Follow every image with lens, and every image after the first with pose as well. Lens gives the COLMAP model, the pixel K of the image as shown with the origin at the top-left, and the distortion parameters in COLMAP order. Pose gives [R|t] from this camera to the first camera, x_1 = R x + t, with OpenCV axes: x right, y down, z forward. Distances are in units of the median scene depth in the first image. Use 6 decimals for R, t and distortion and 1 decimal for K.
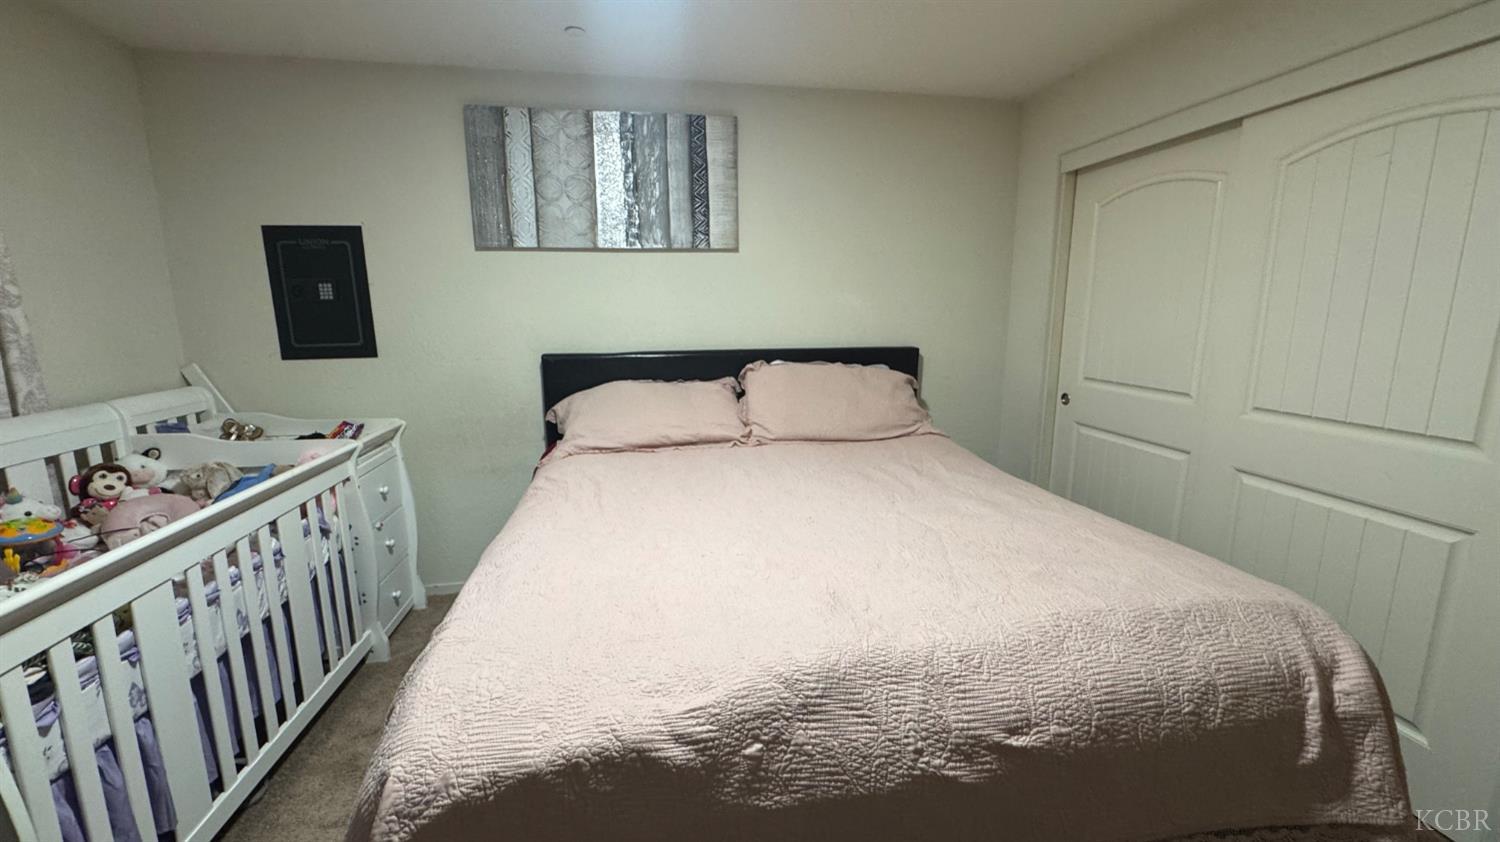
lens RADIAL K [[599.6, 0, 747.2], [0, 599.6, 422.1], [0, 0, 1]] dist [-0.004927, -0.000177]
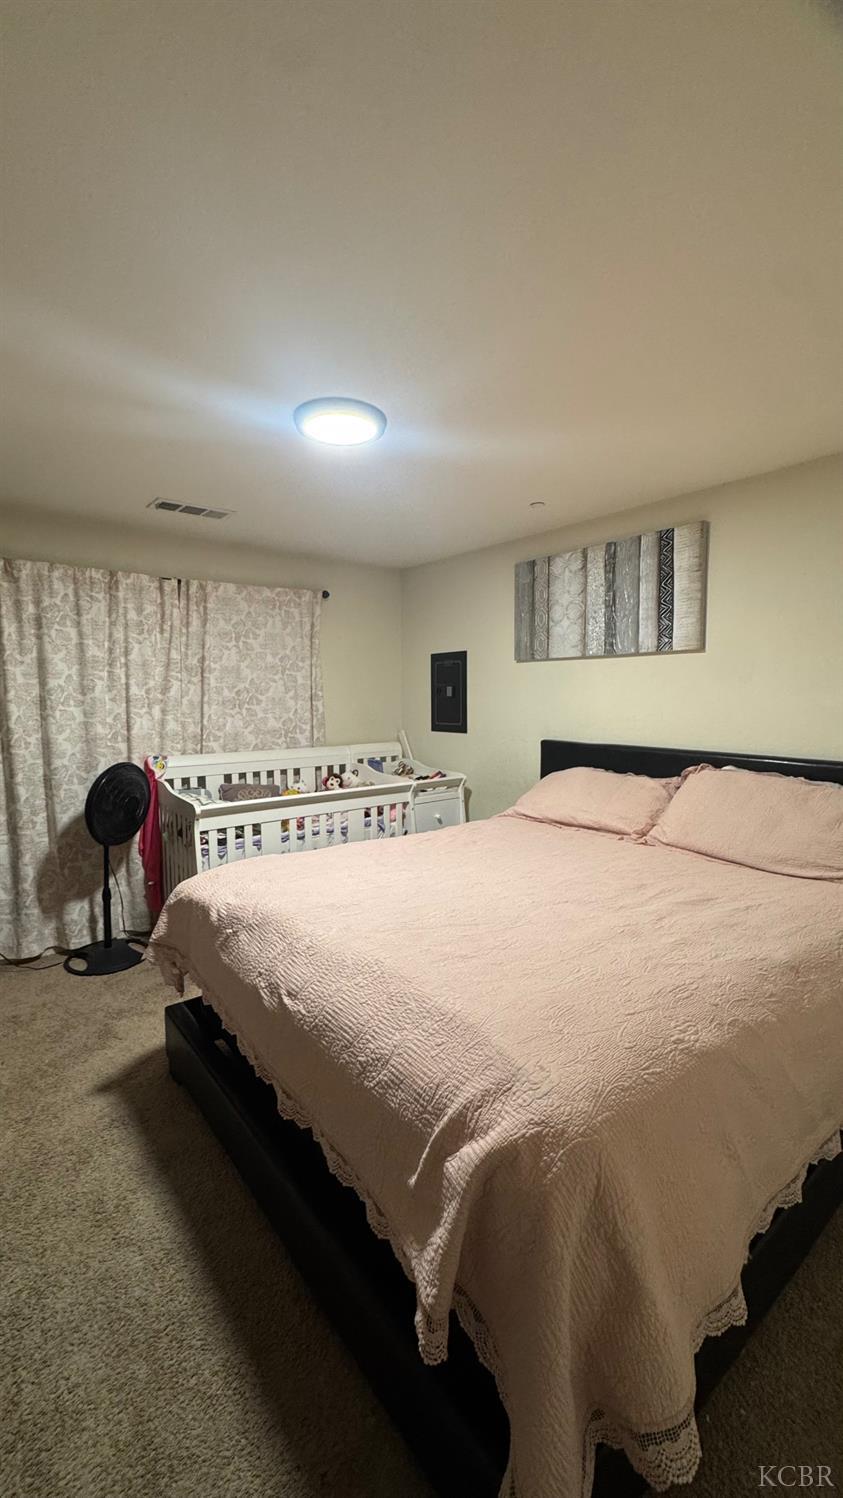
lens RADIAL K [[598.8, 0, 421.5], [0, 598.8, 749.0], [0, 0, 1]] dist [-0.004927, -0.000177]
pose [[0.476353, 0.088499, -0.874789, 0.688945], [-0.166718, 0.985964, 0.008962, -0.064859], [0.863303, 0.141573, 0.484421, 0.164843]]
